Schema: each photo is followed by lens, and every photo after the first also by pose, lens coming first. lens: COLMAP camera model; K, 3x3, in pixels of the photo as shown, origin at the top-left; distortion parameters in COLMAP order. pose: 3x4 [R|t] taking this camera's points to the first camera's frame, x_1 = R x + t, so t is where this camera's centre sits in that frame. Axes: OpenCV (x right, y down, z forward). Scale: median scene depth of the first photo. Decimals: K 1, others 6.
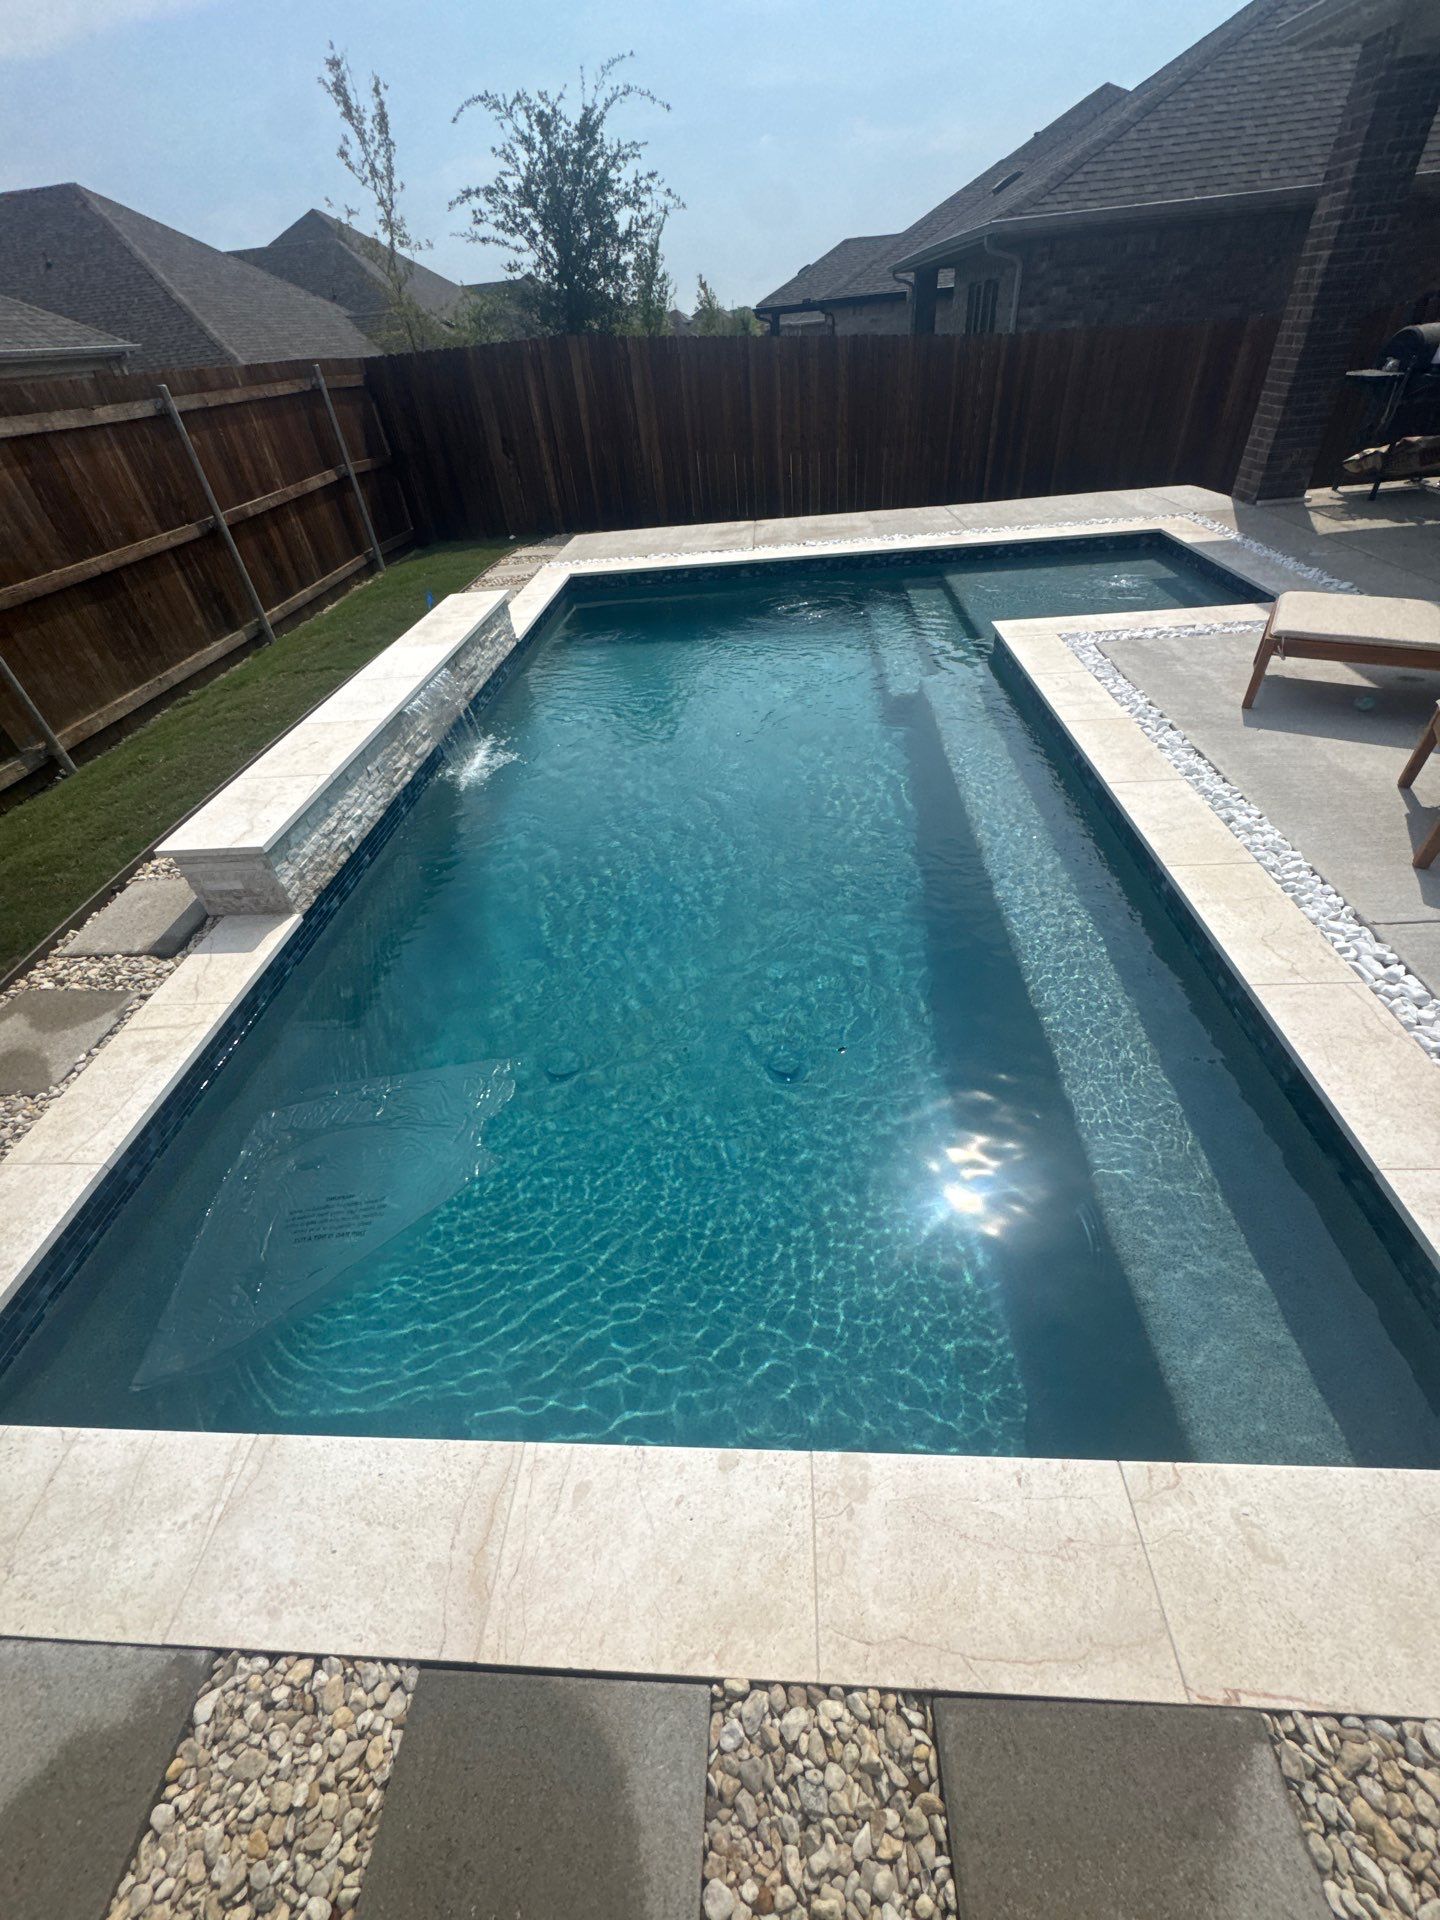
lens RADIAL K [[764.6, 0, 720.0], [0, 764.6, 960.0], [0, 0, 1]] dist [-0.001716, -0.000074]
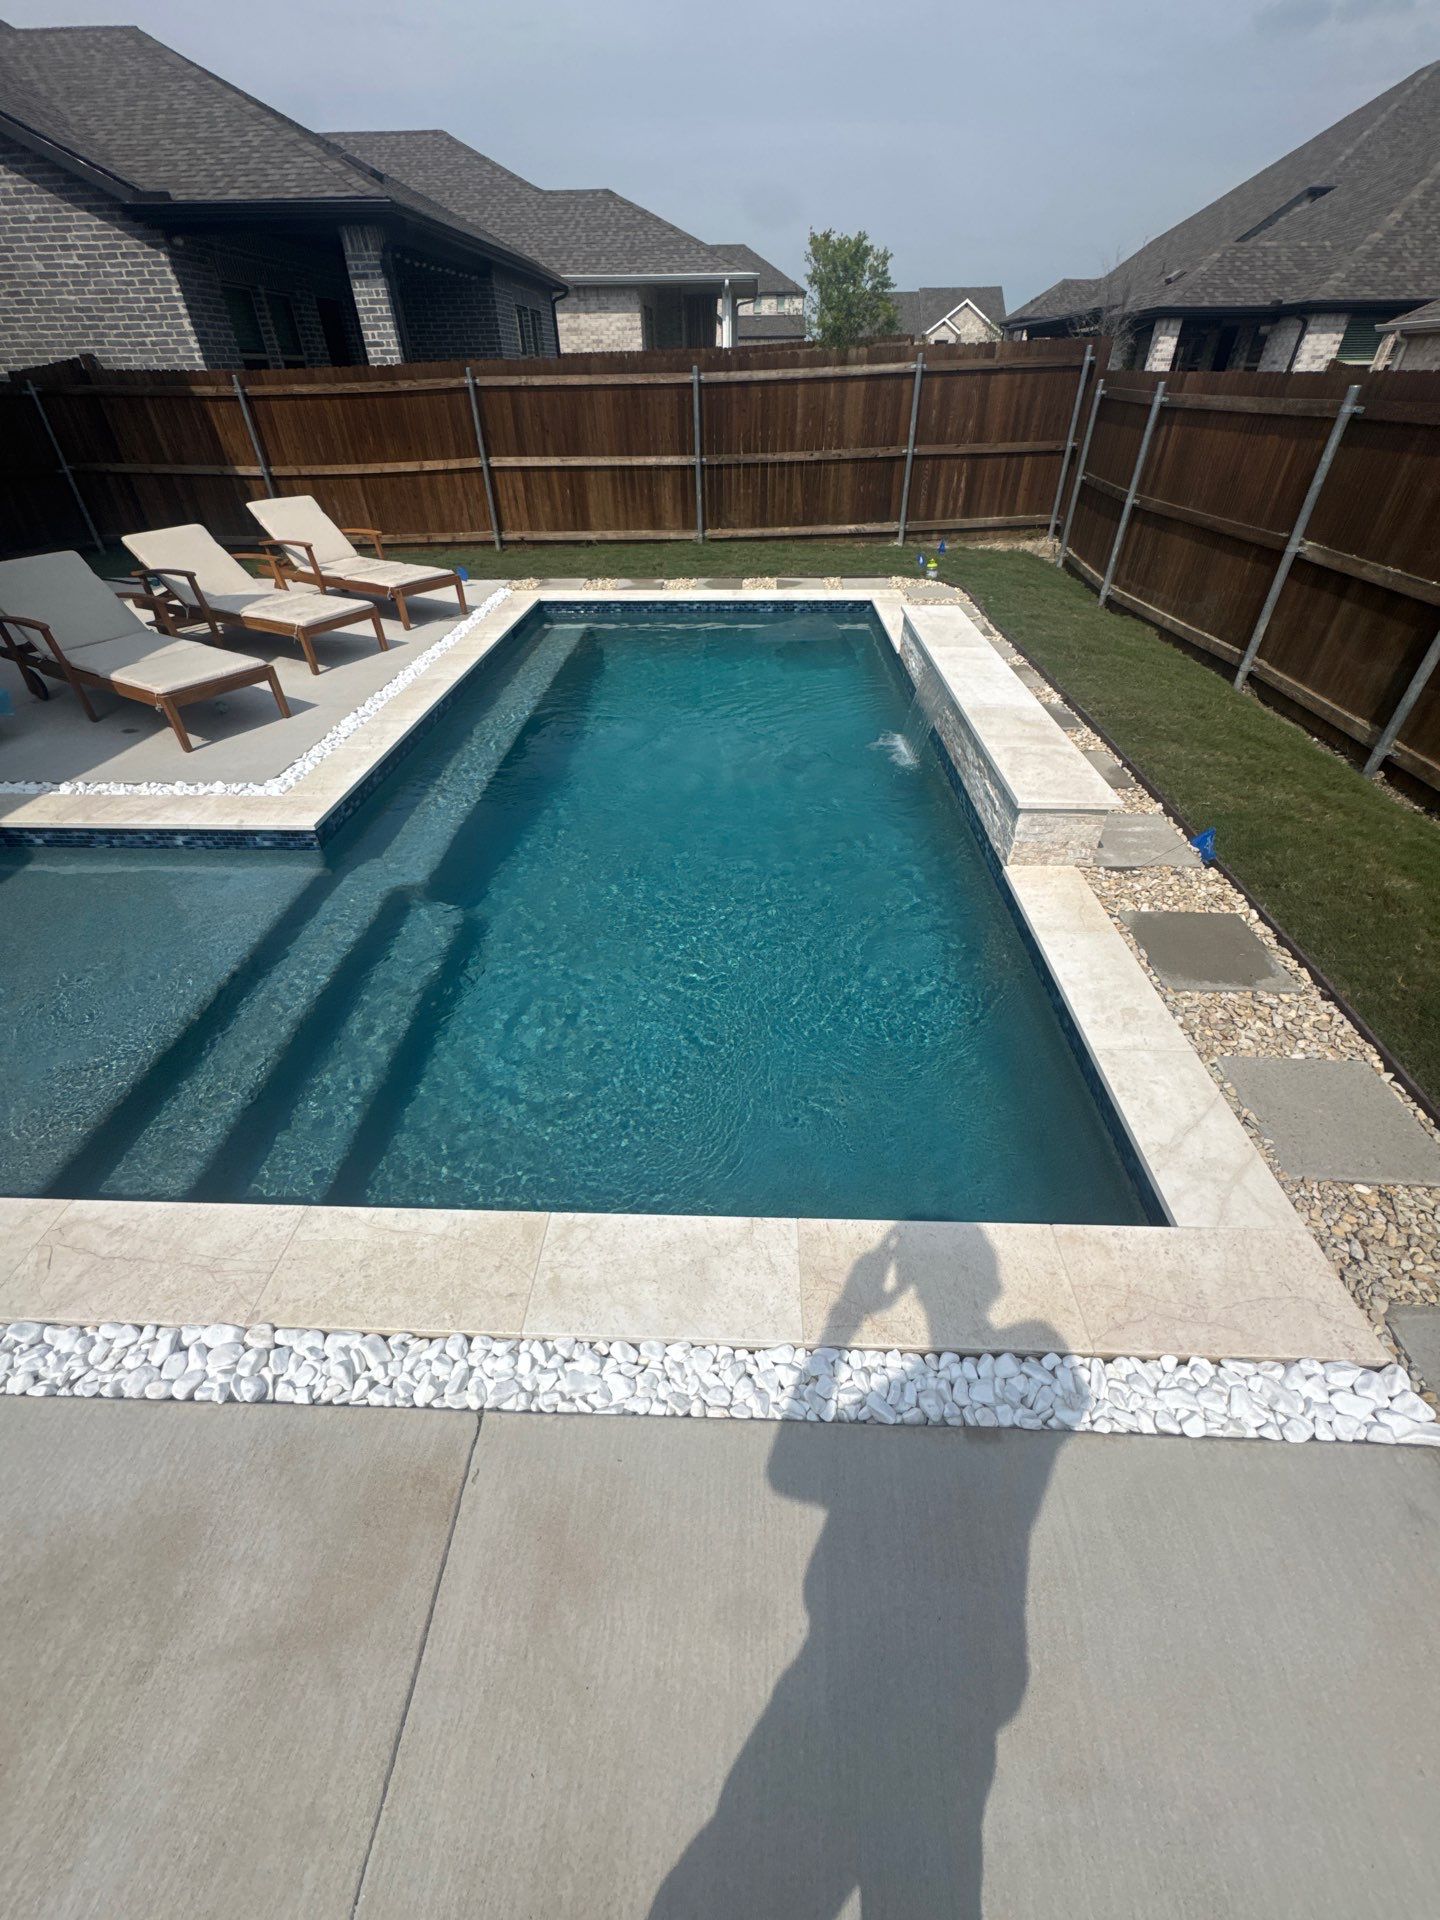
lens RADIAL K [[764.6, 0, 720.0], [0, 764.6, 960.0], [0, 0, 1]] dist [-0.001716, -0.000074]
pose [[-0.995850, 0.079830, 0.043692, -0.066201], [0.059985, 0.214754, 0.974824, -1.036056], [0.068438, 0.973400, -0.218651, 1.224433]]
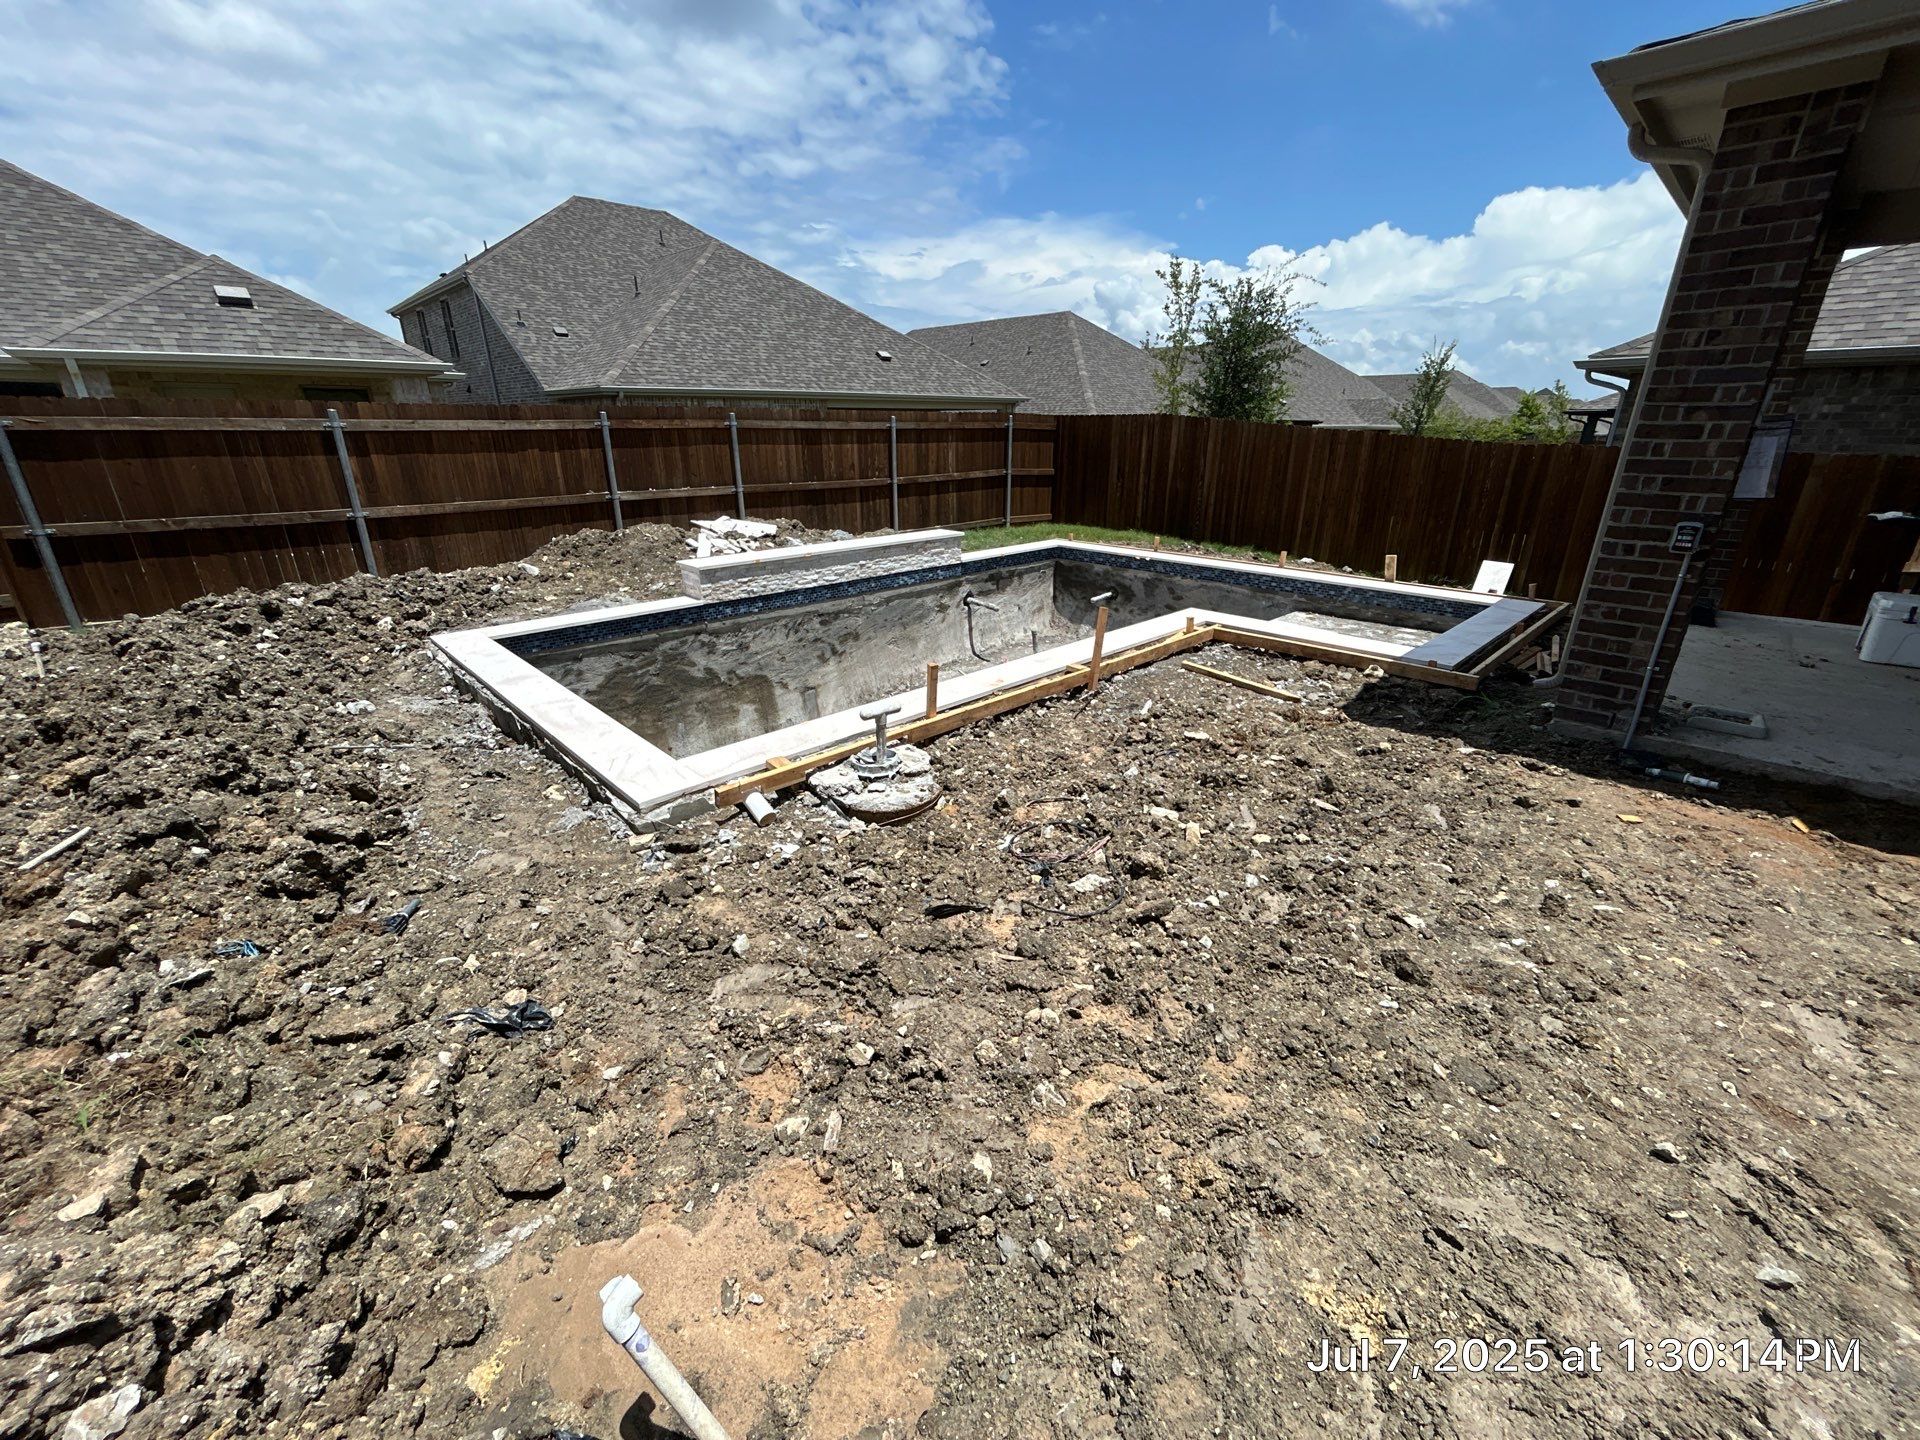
lens RADIAL K [[764.6, 0, 960.0], [0, 764.6, 720.0], [0, 0, 1]] dist [-0.001716, -0.000074]
pose [[0.728341, 0.326278, -0.602547, 0.842997], [-0.485710, 0.866102, -0.118120, 0.071246], [0.483327, 0.378695, 0.789294, -0.173052]]
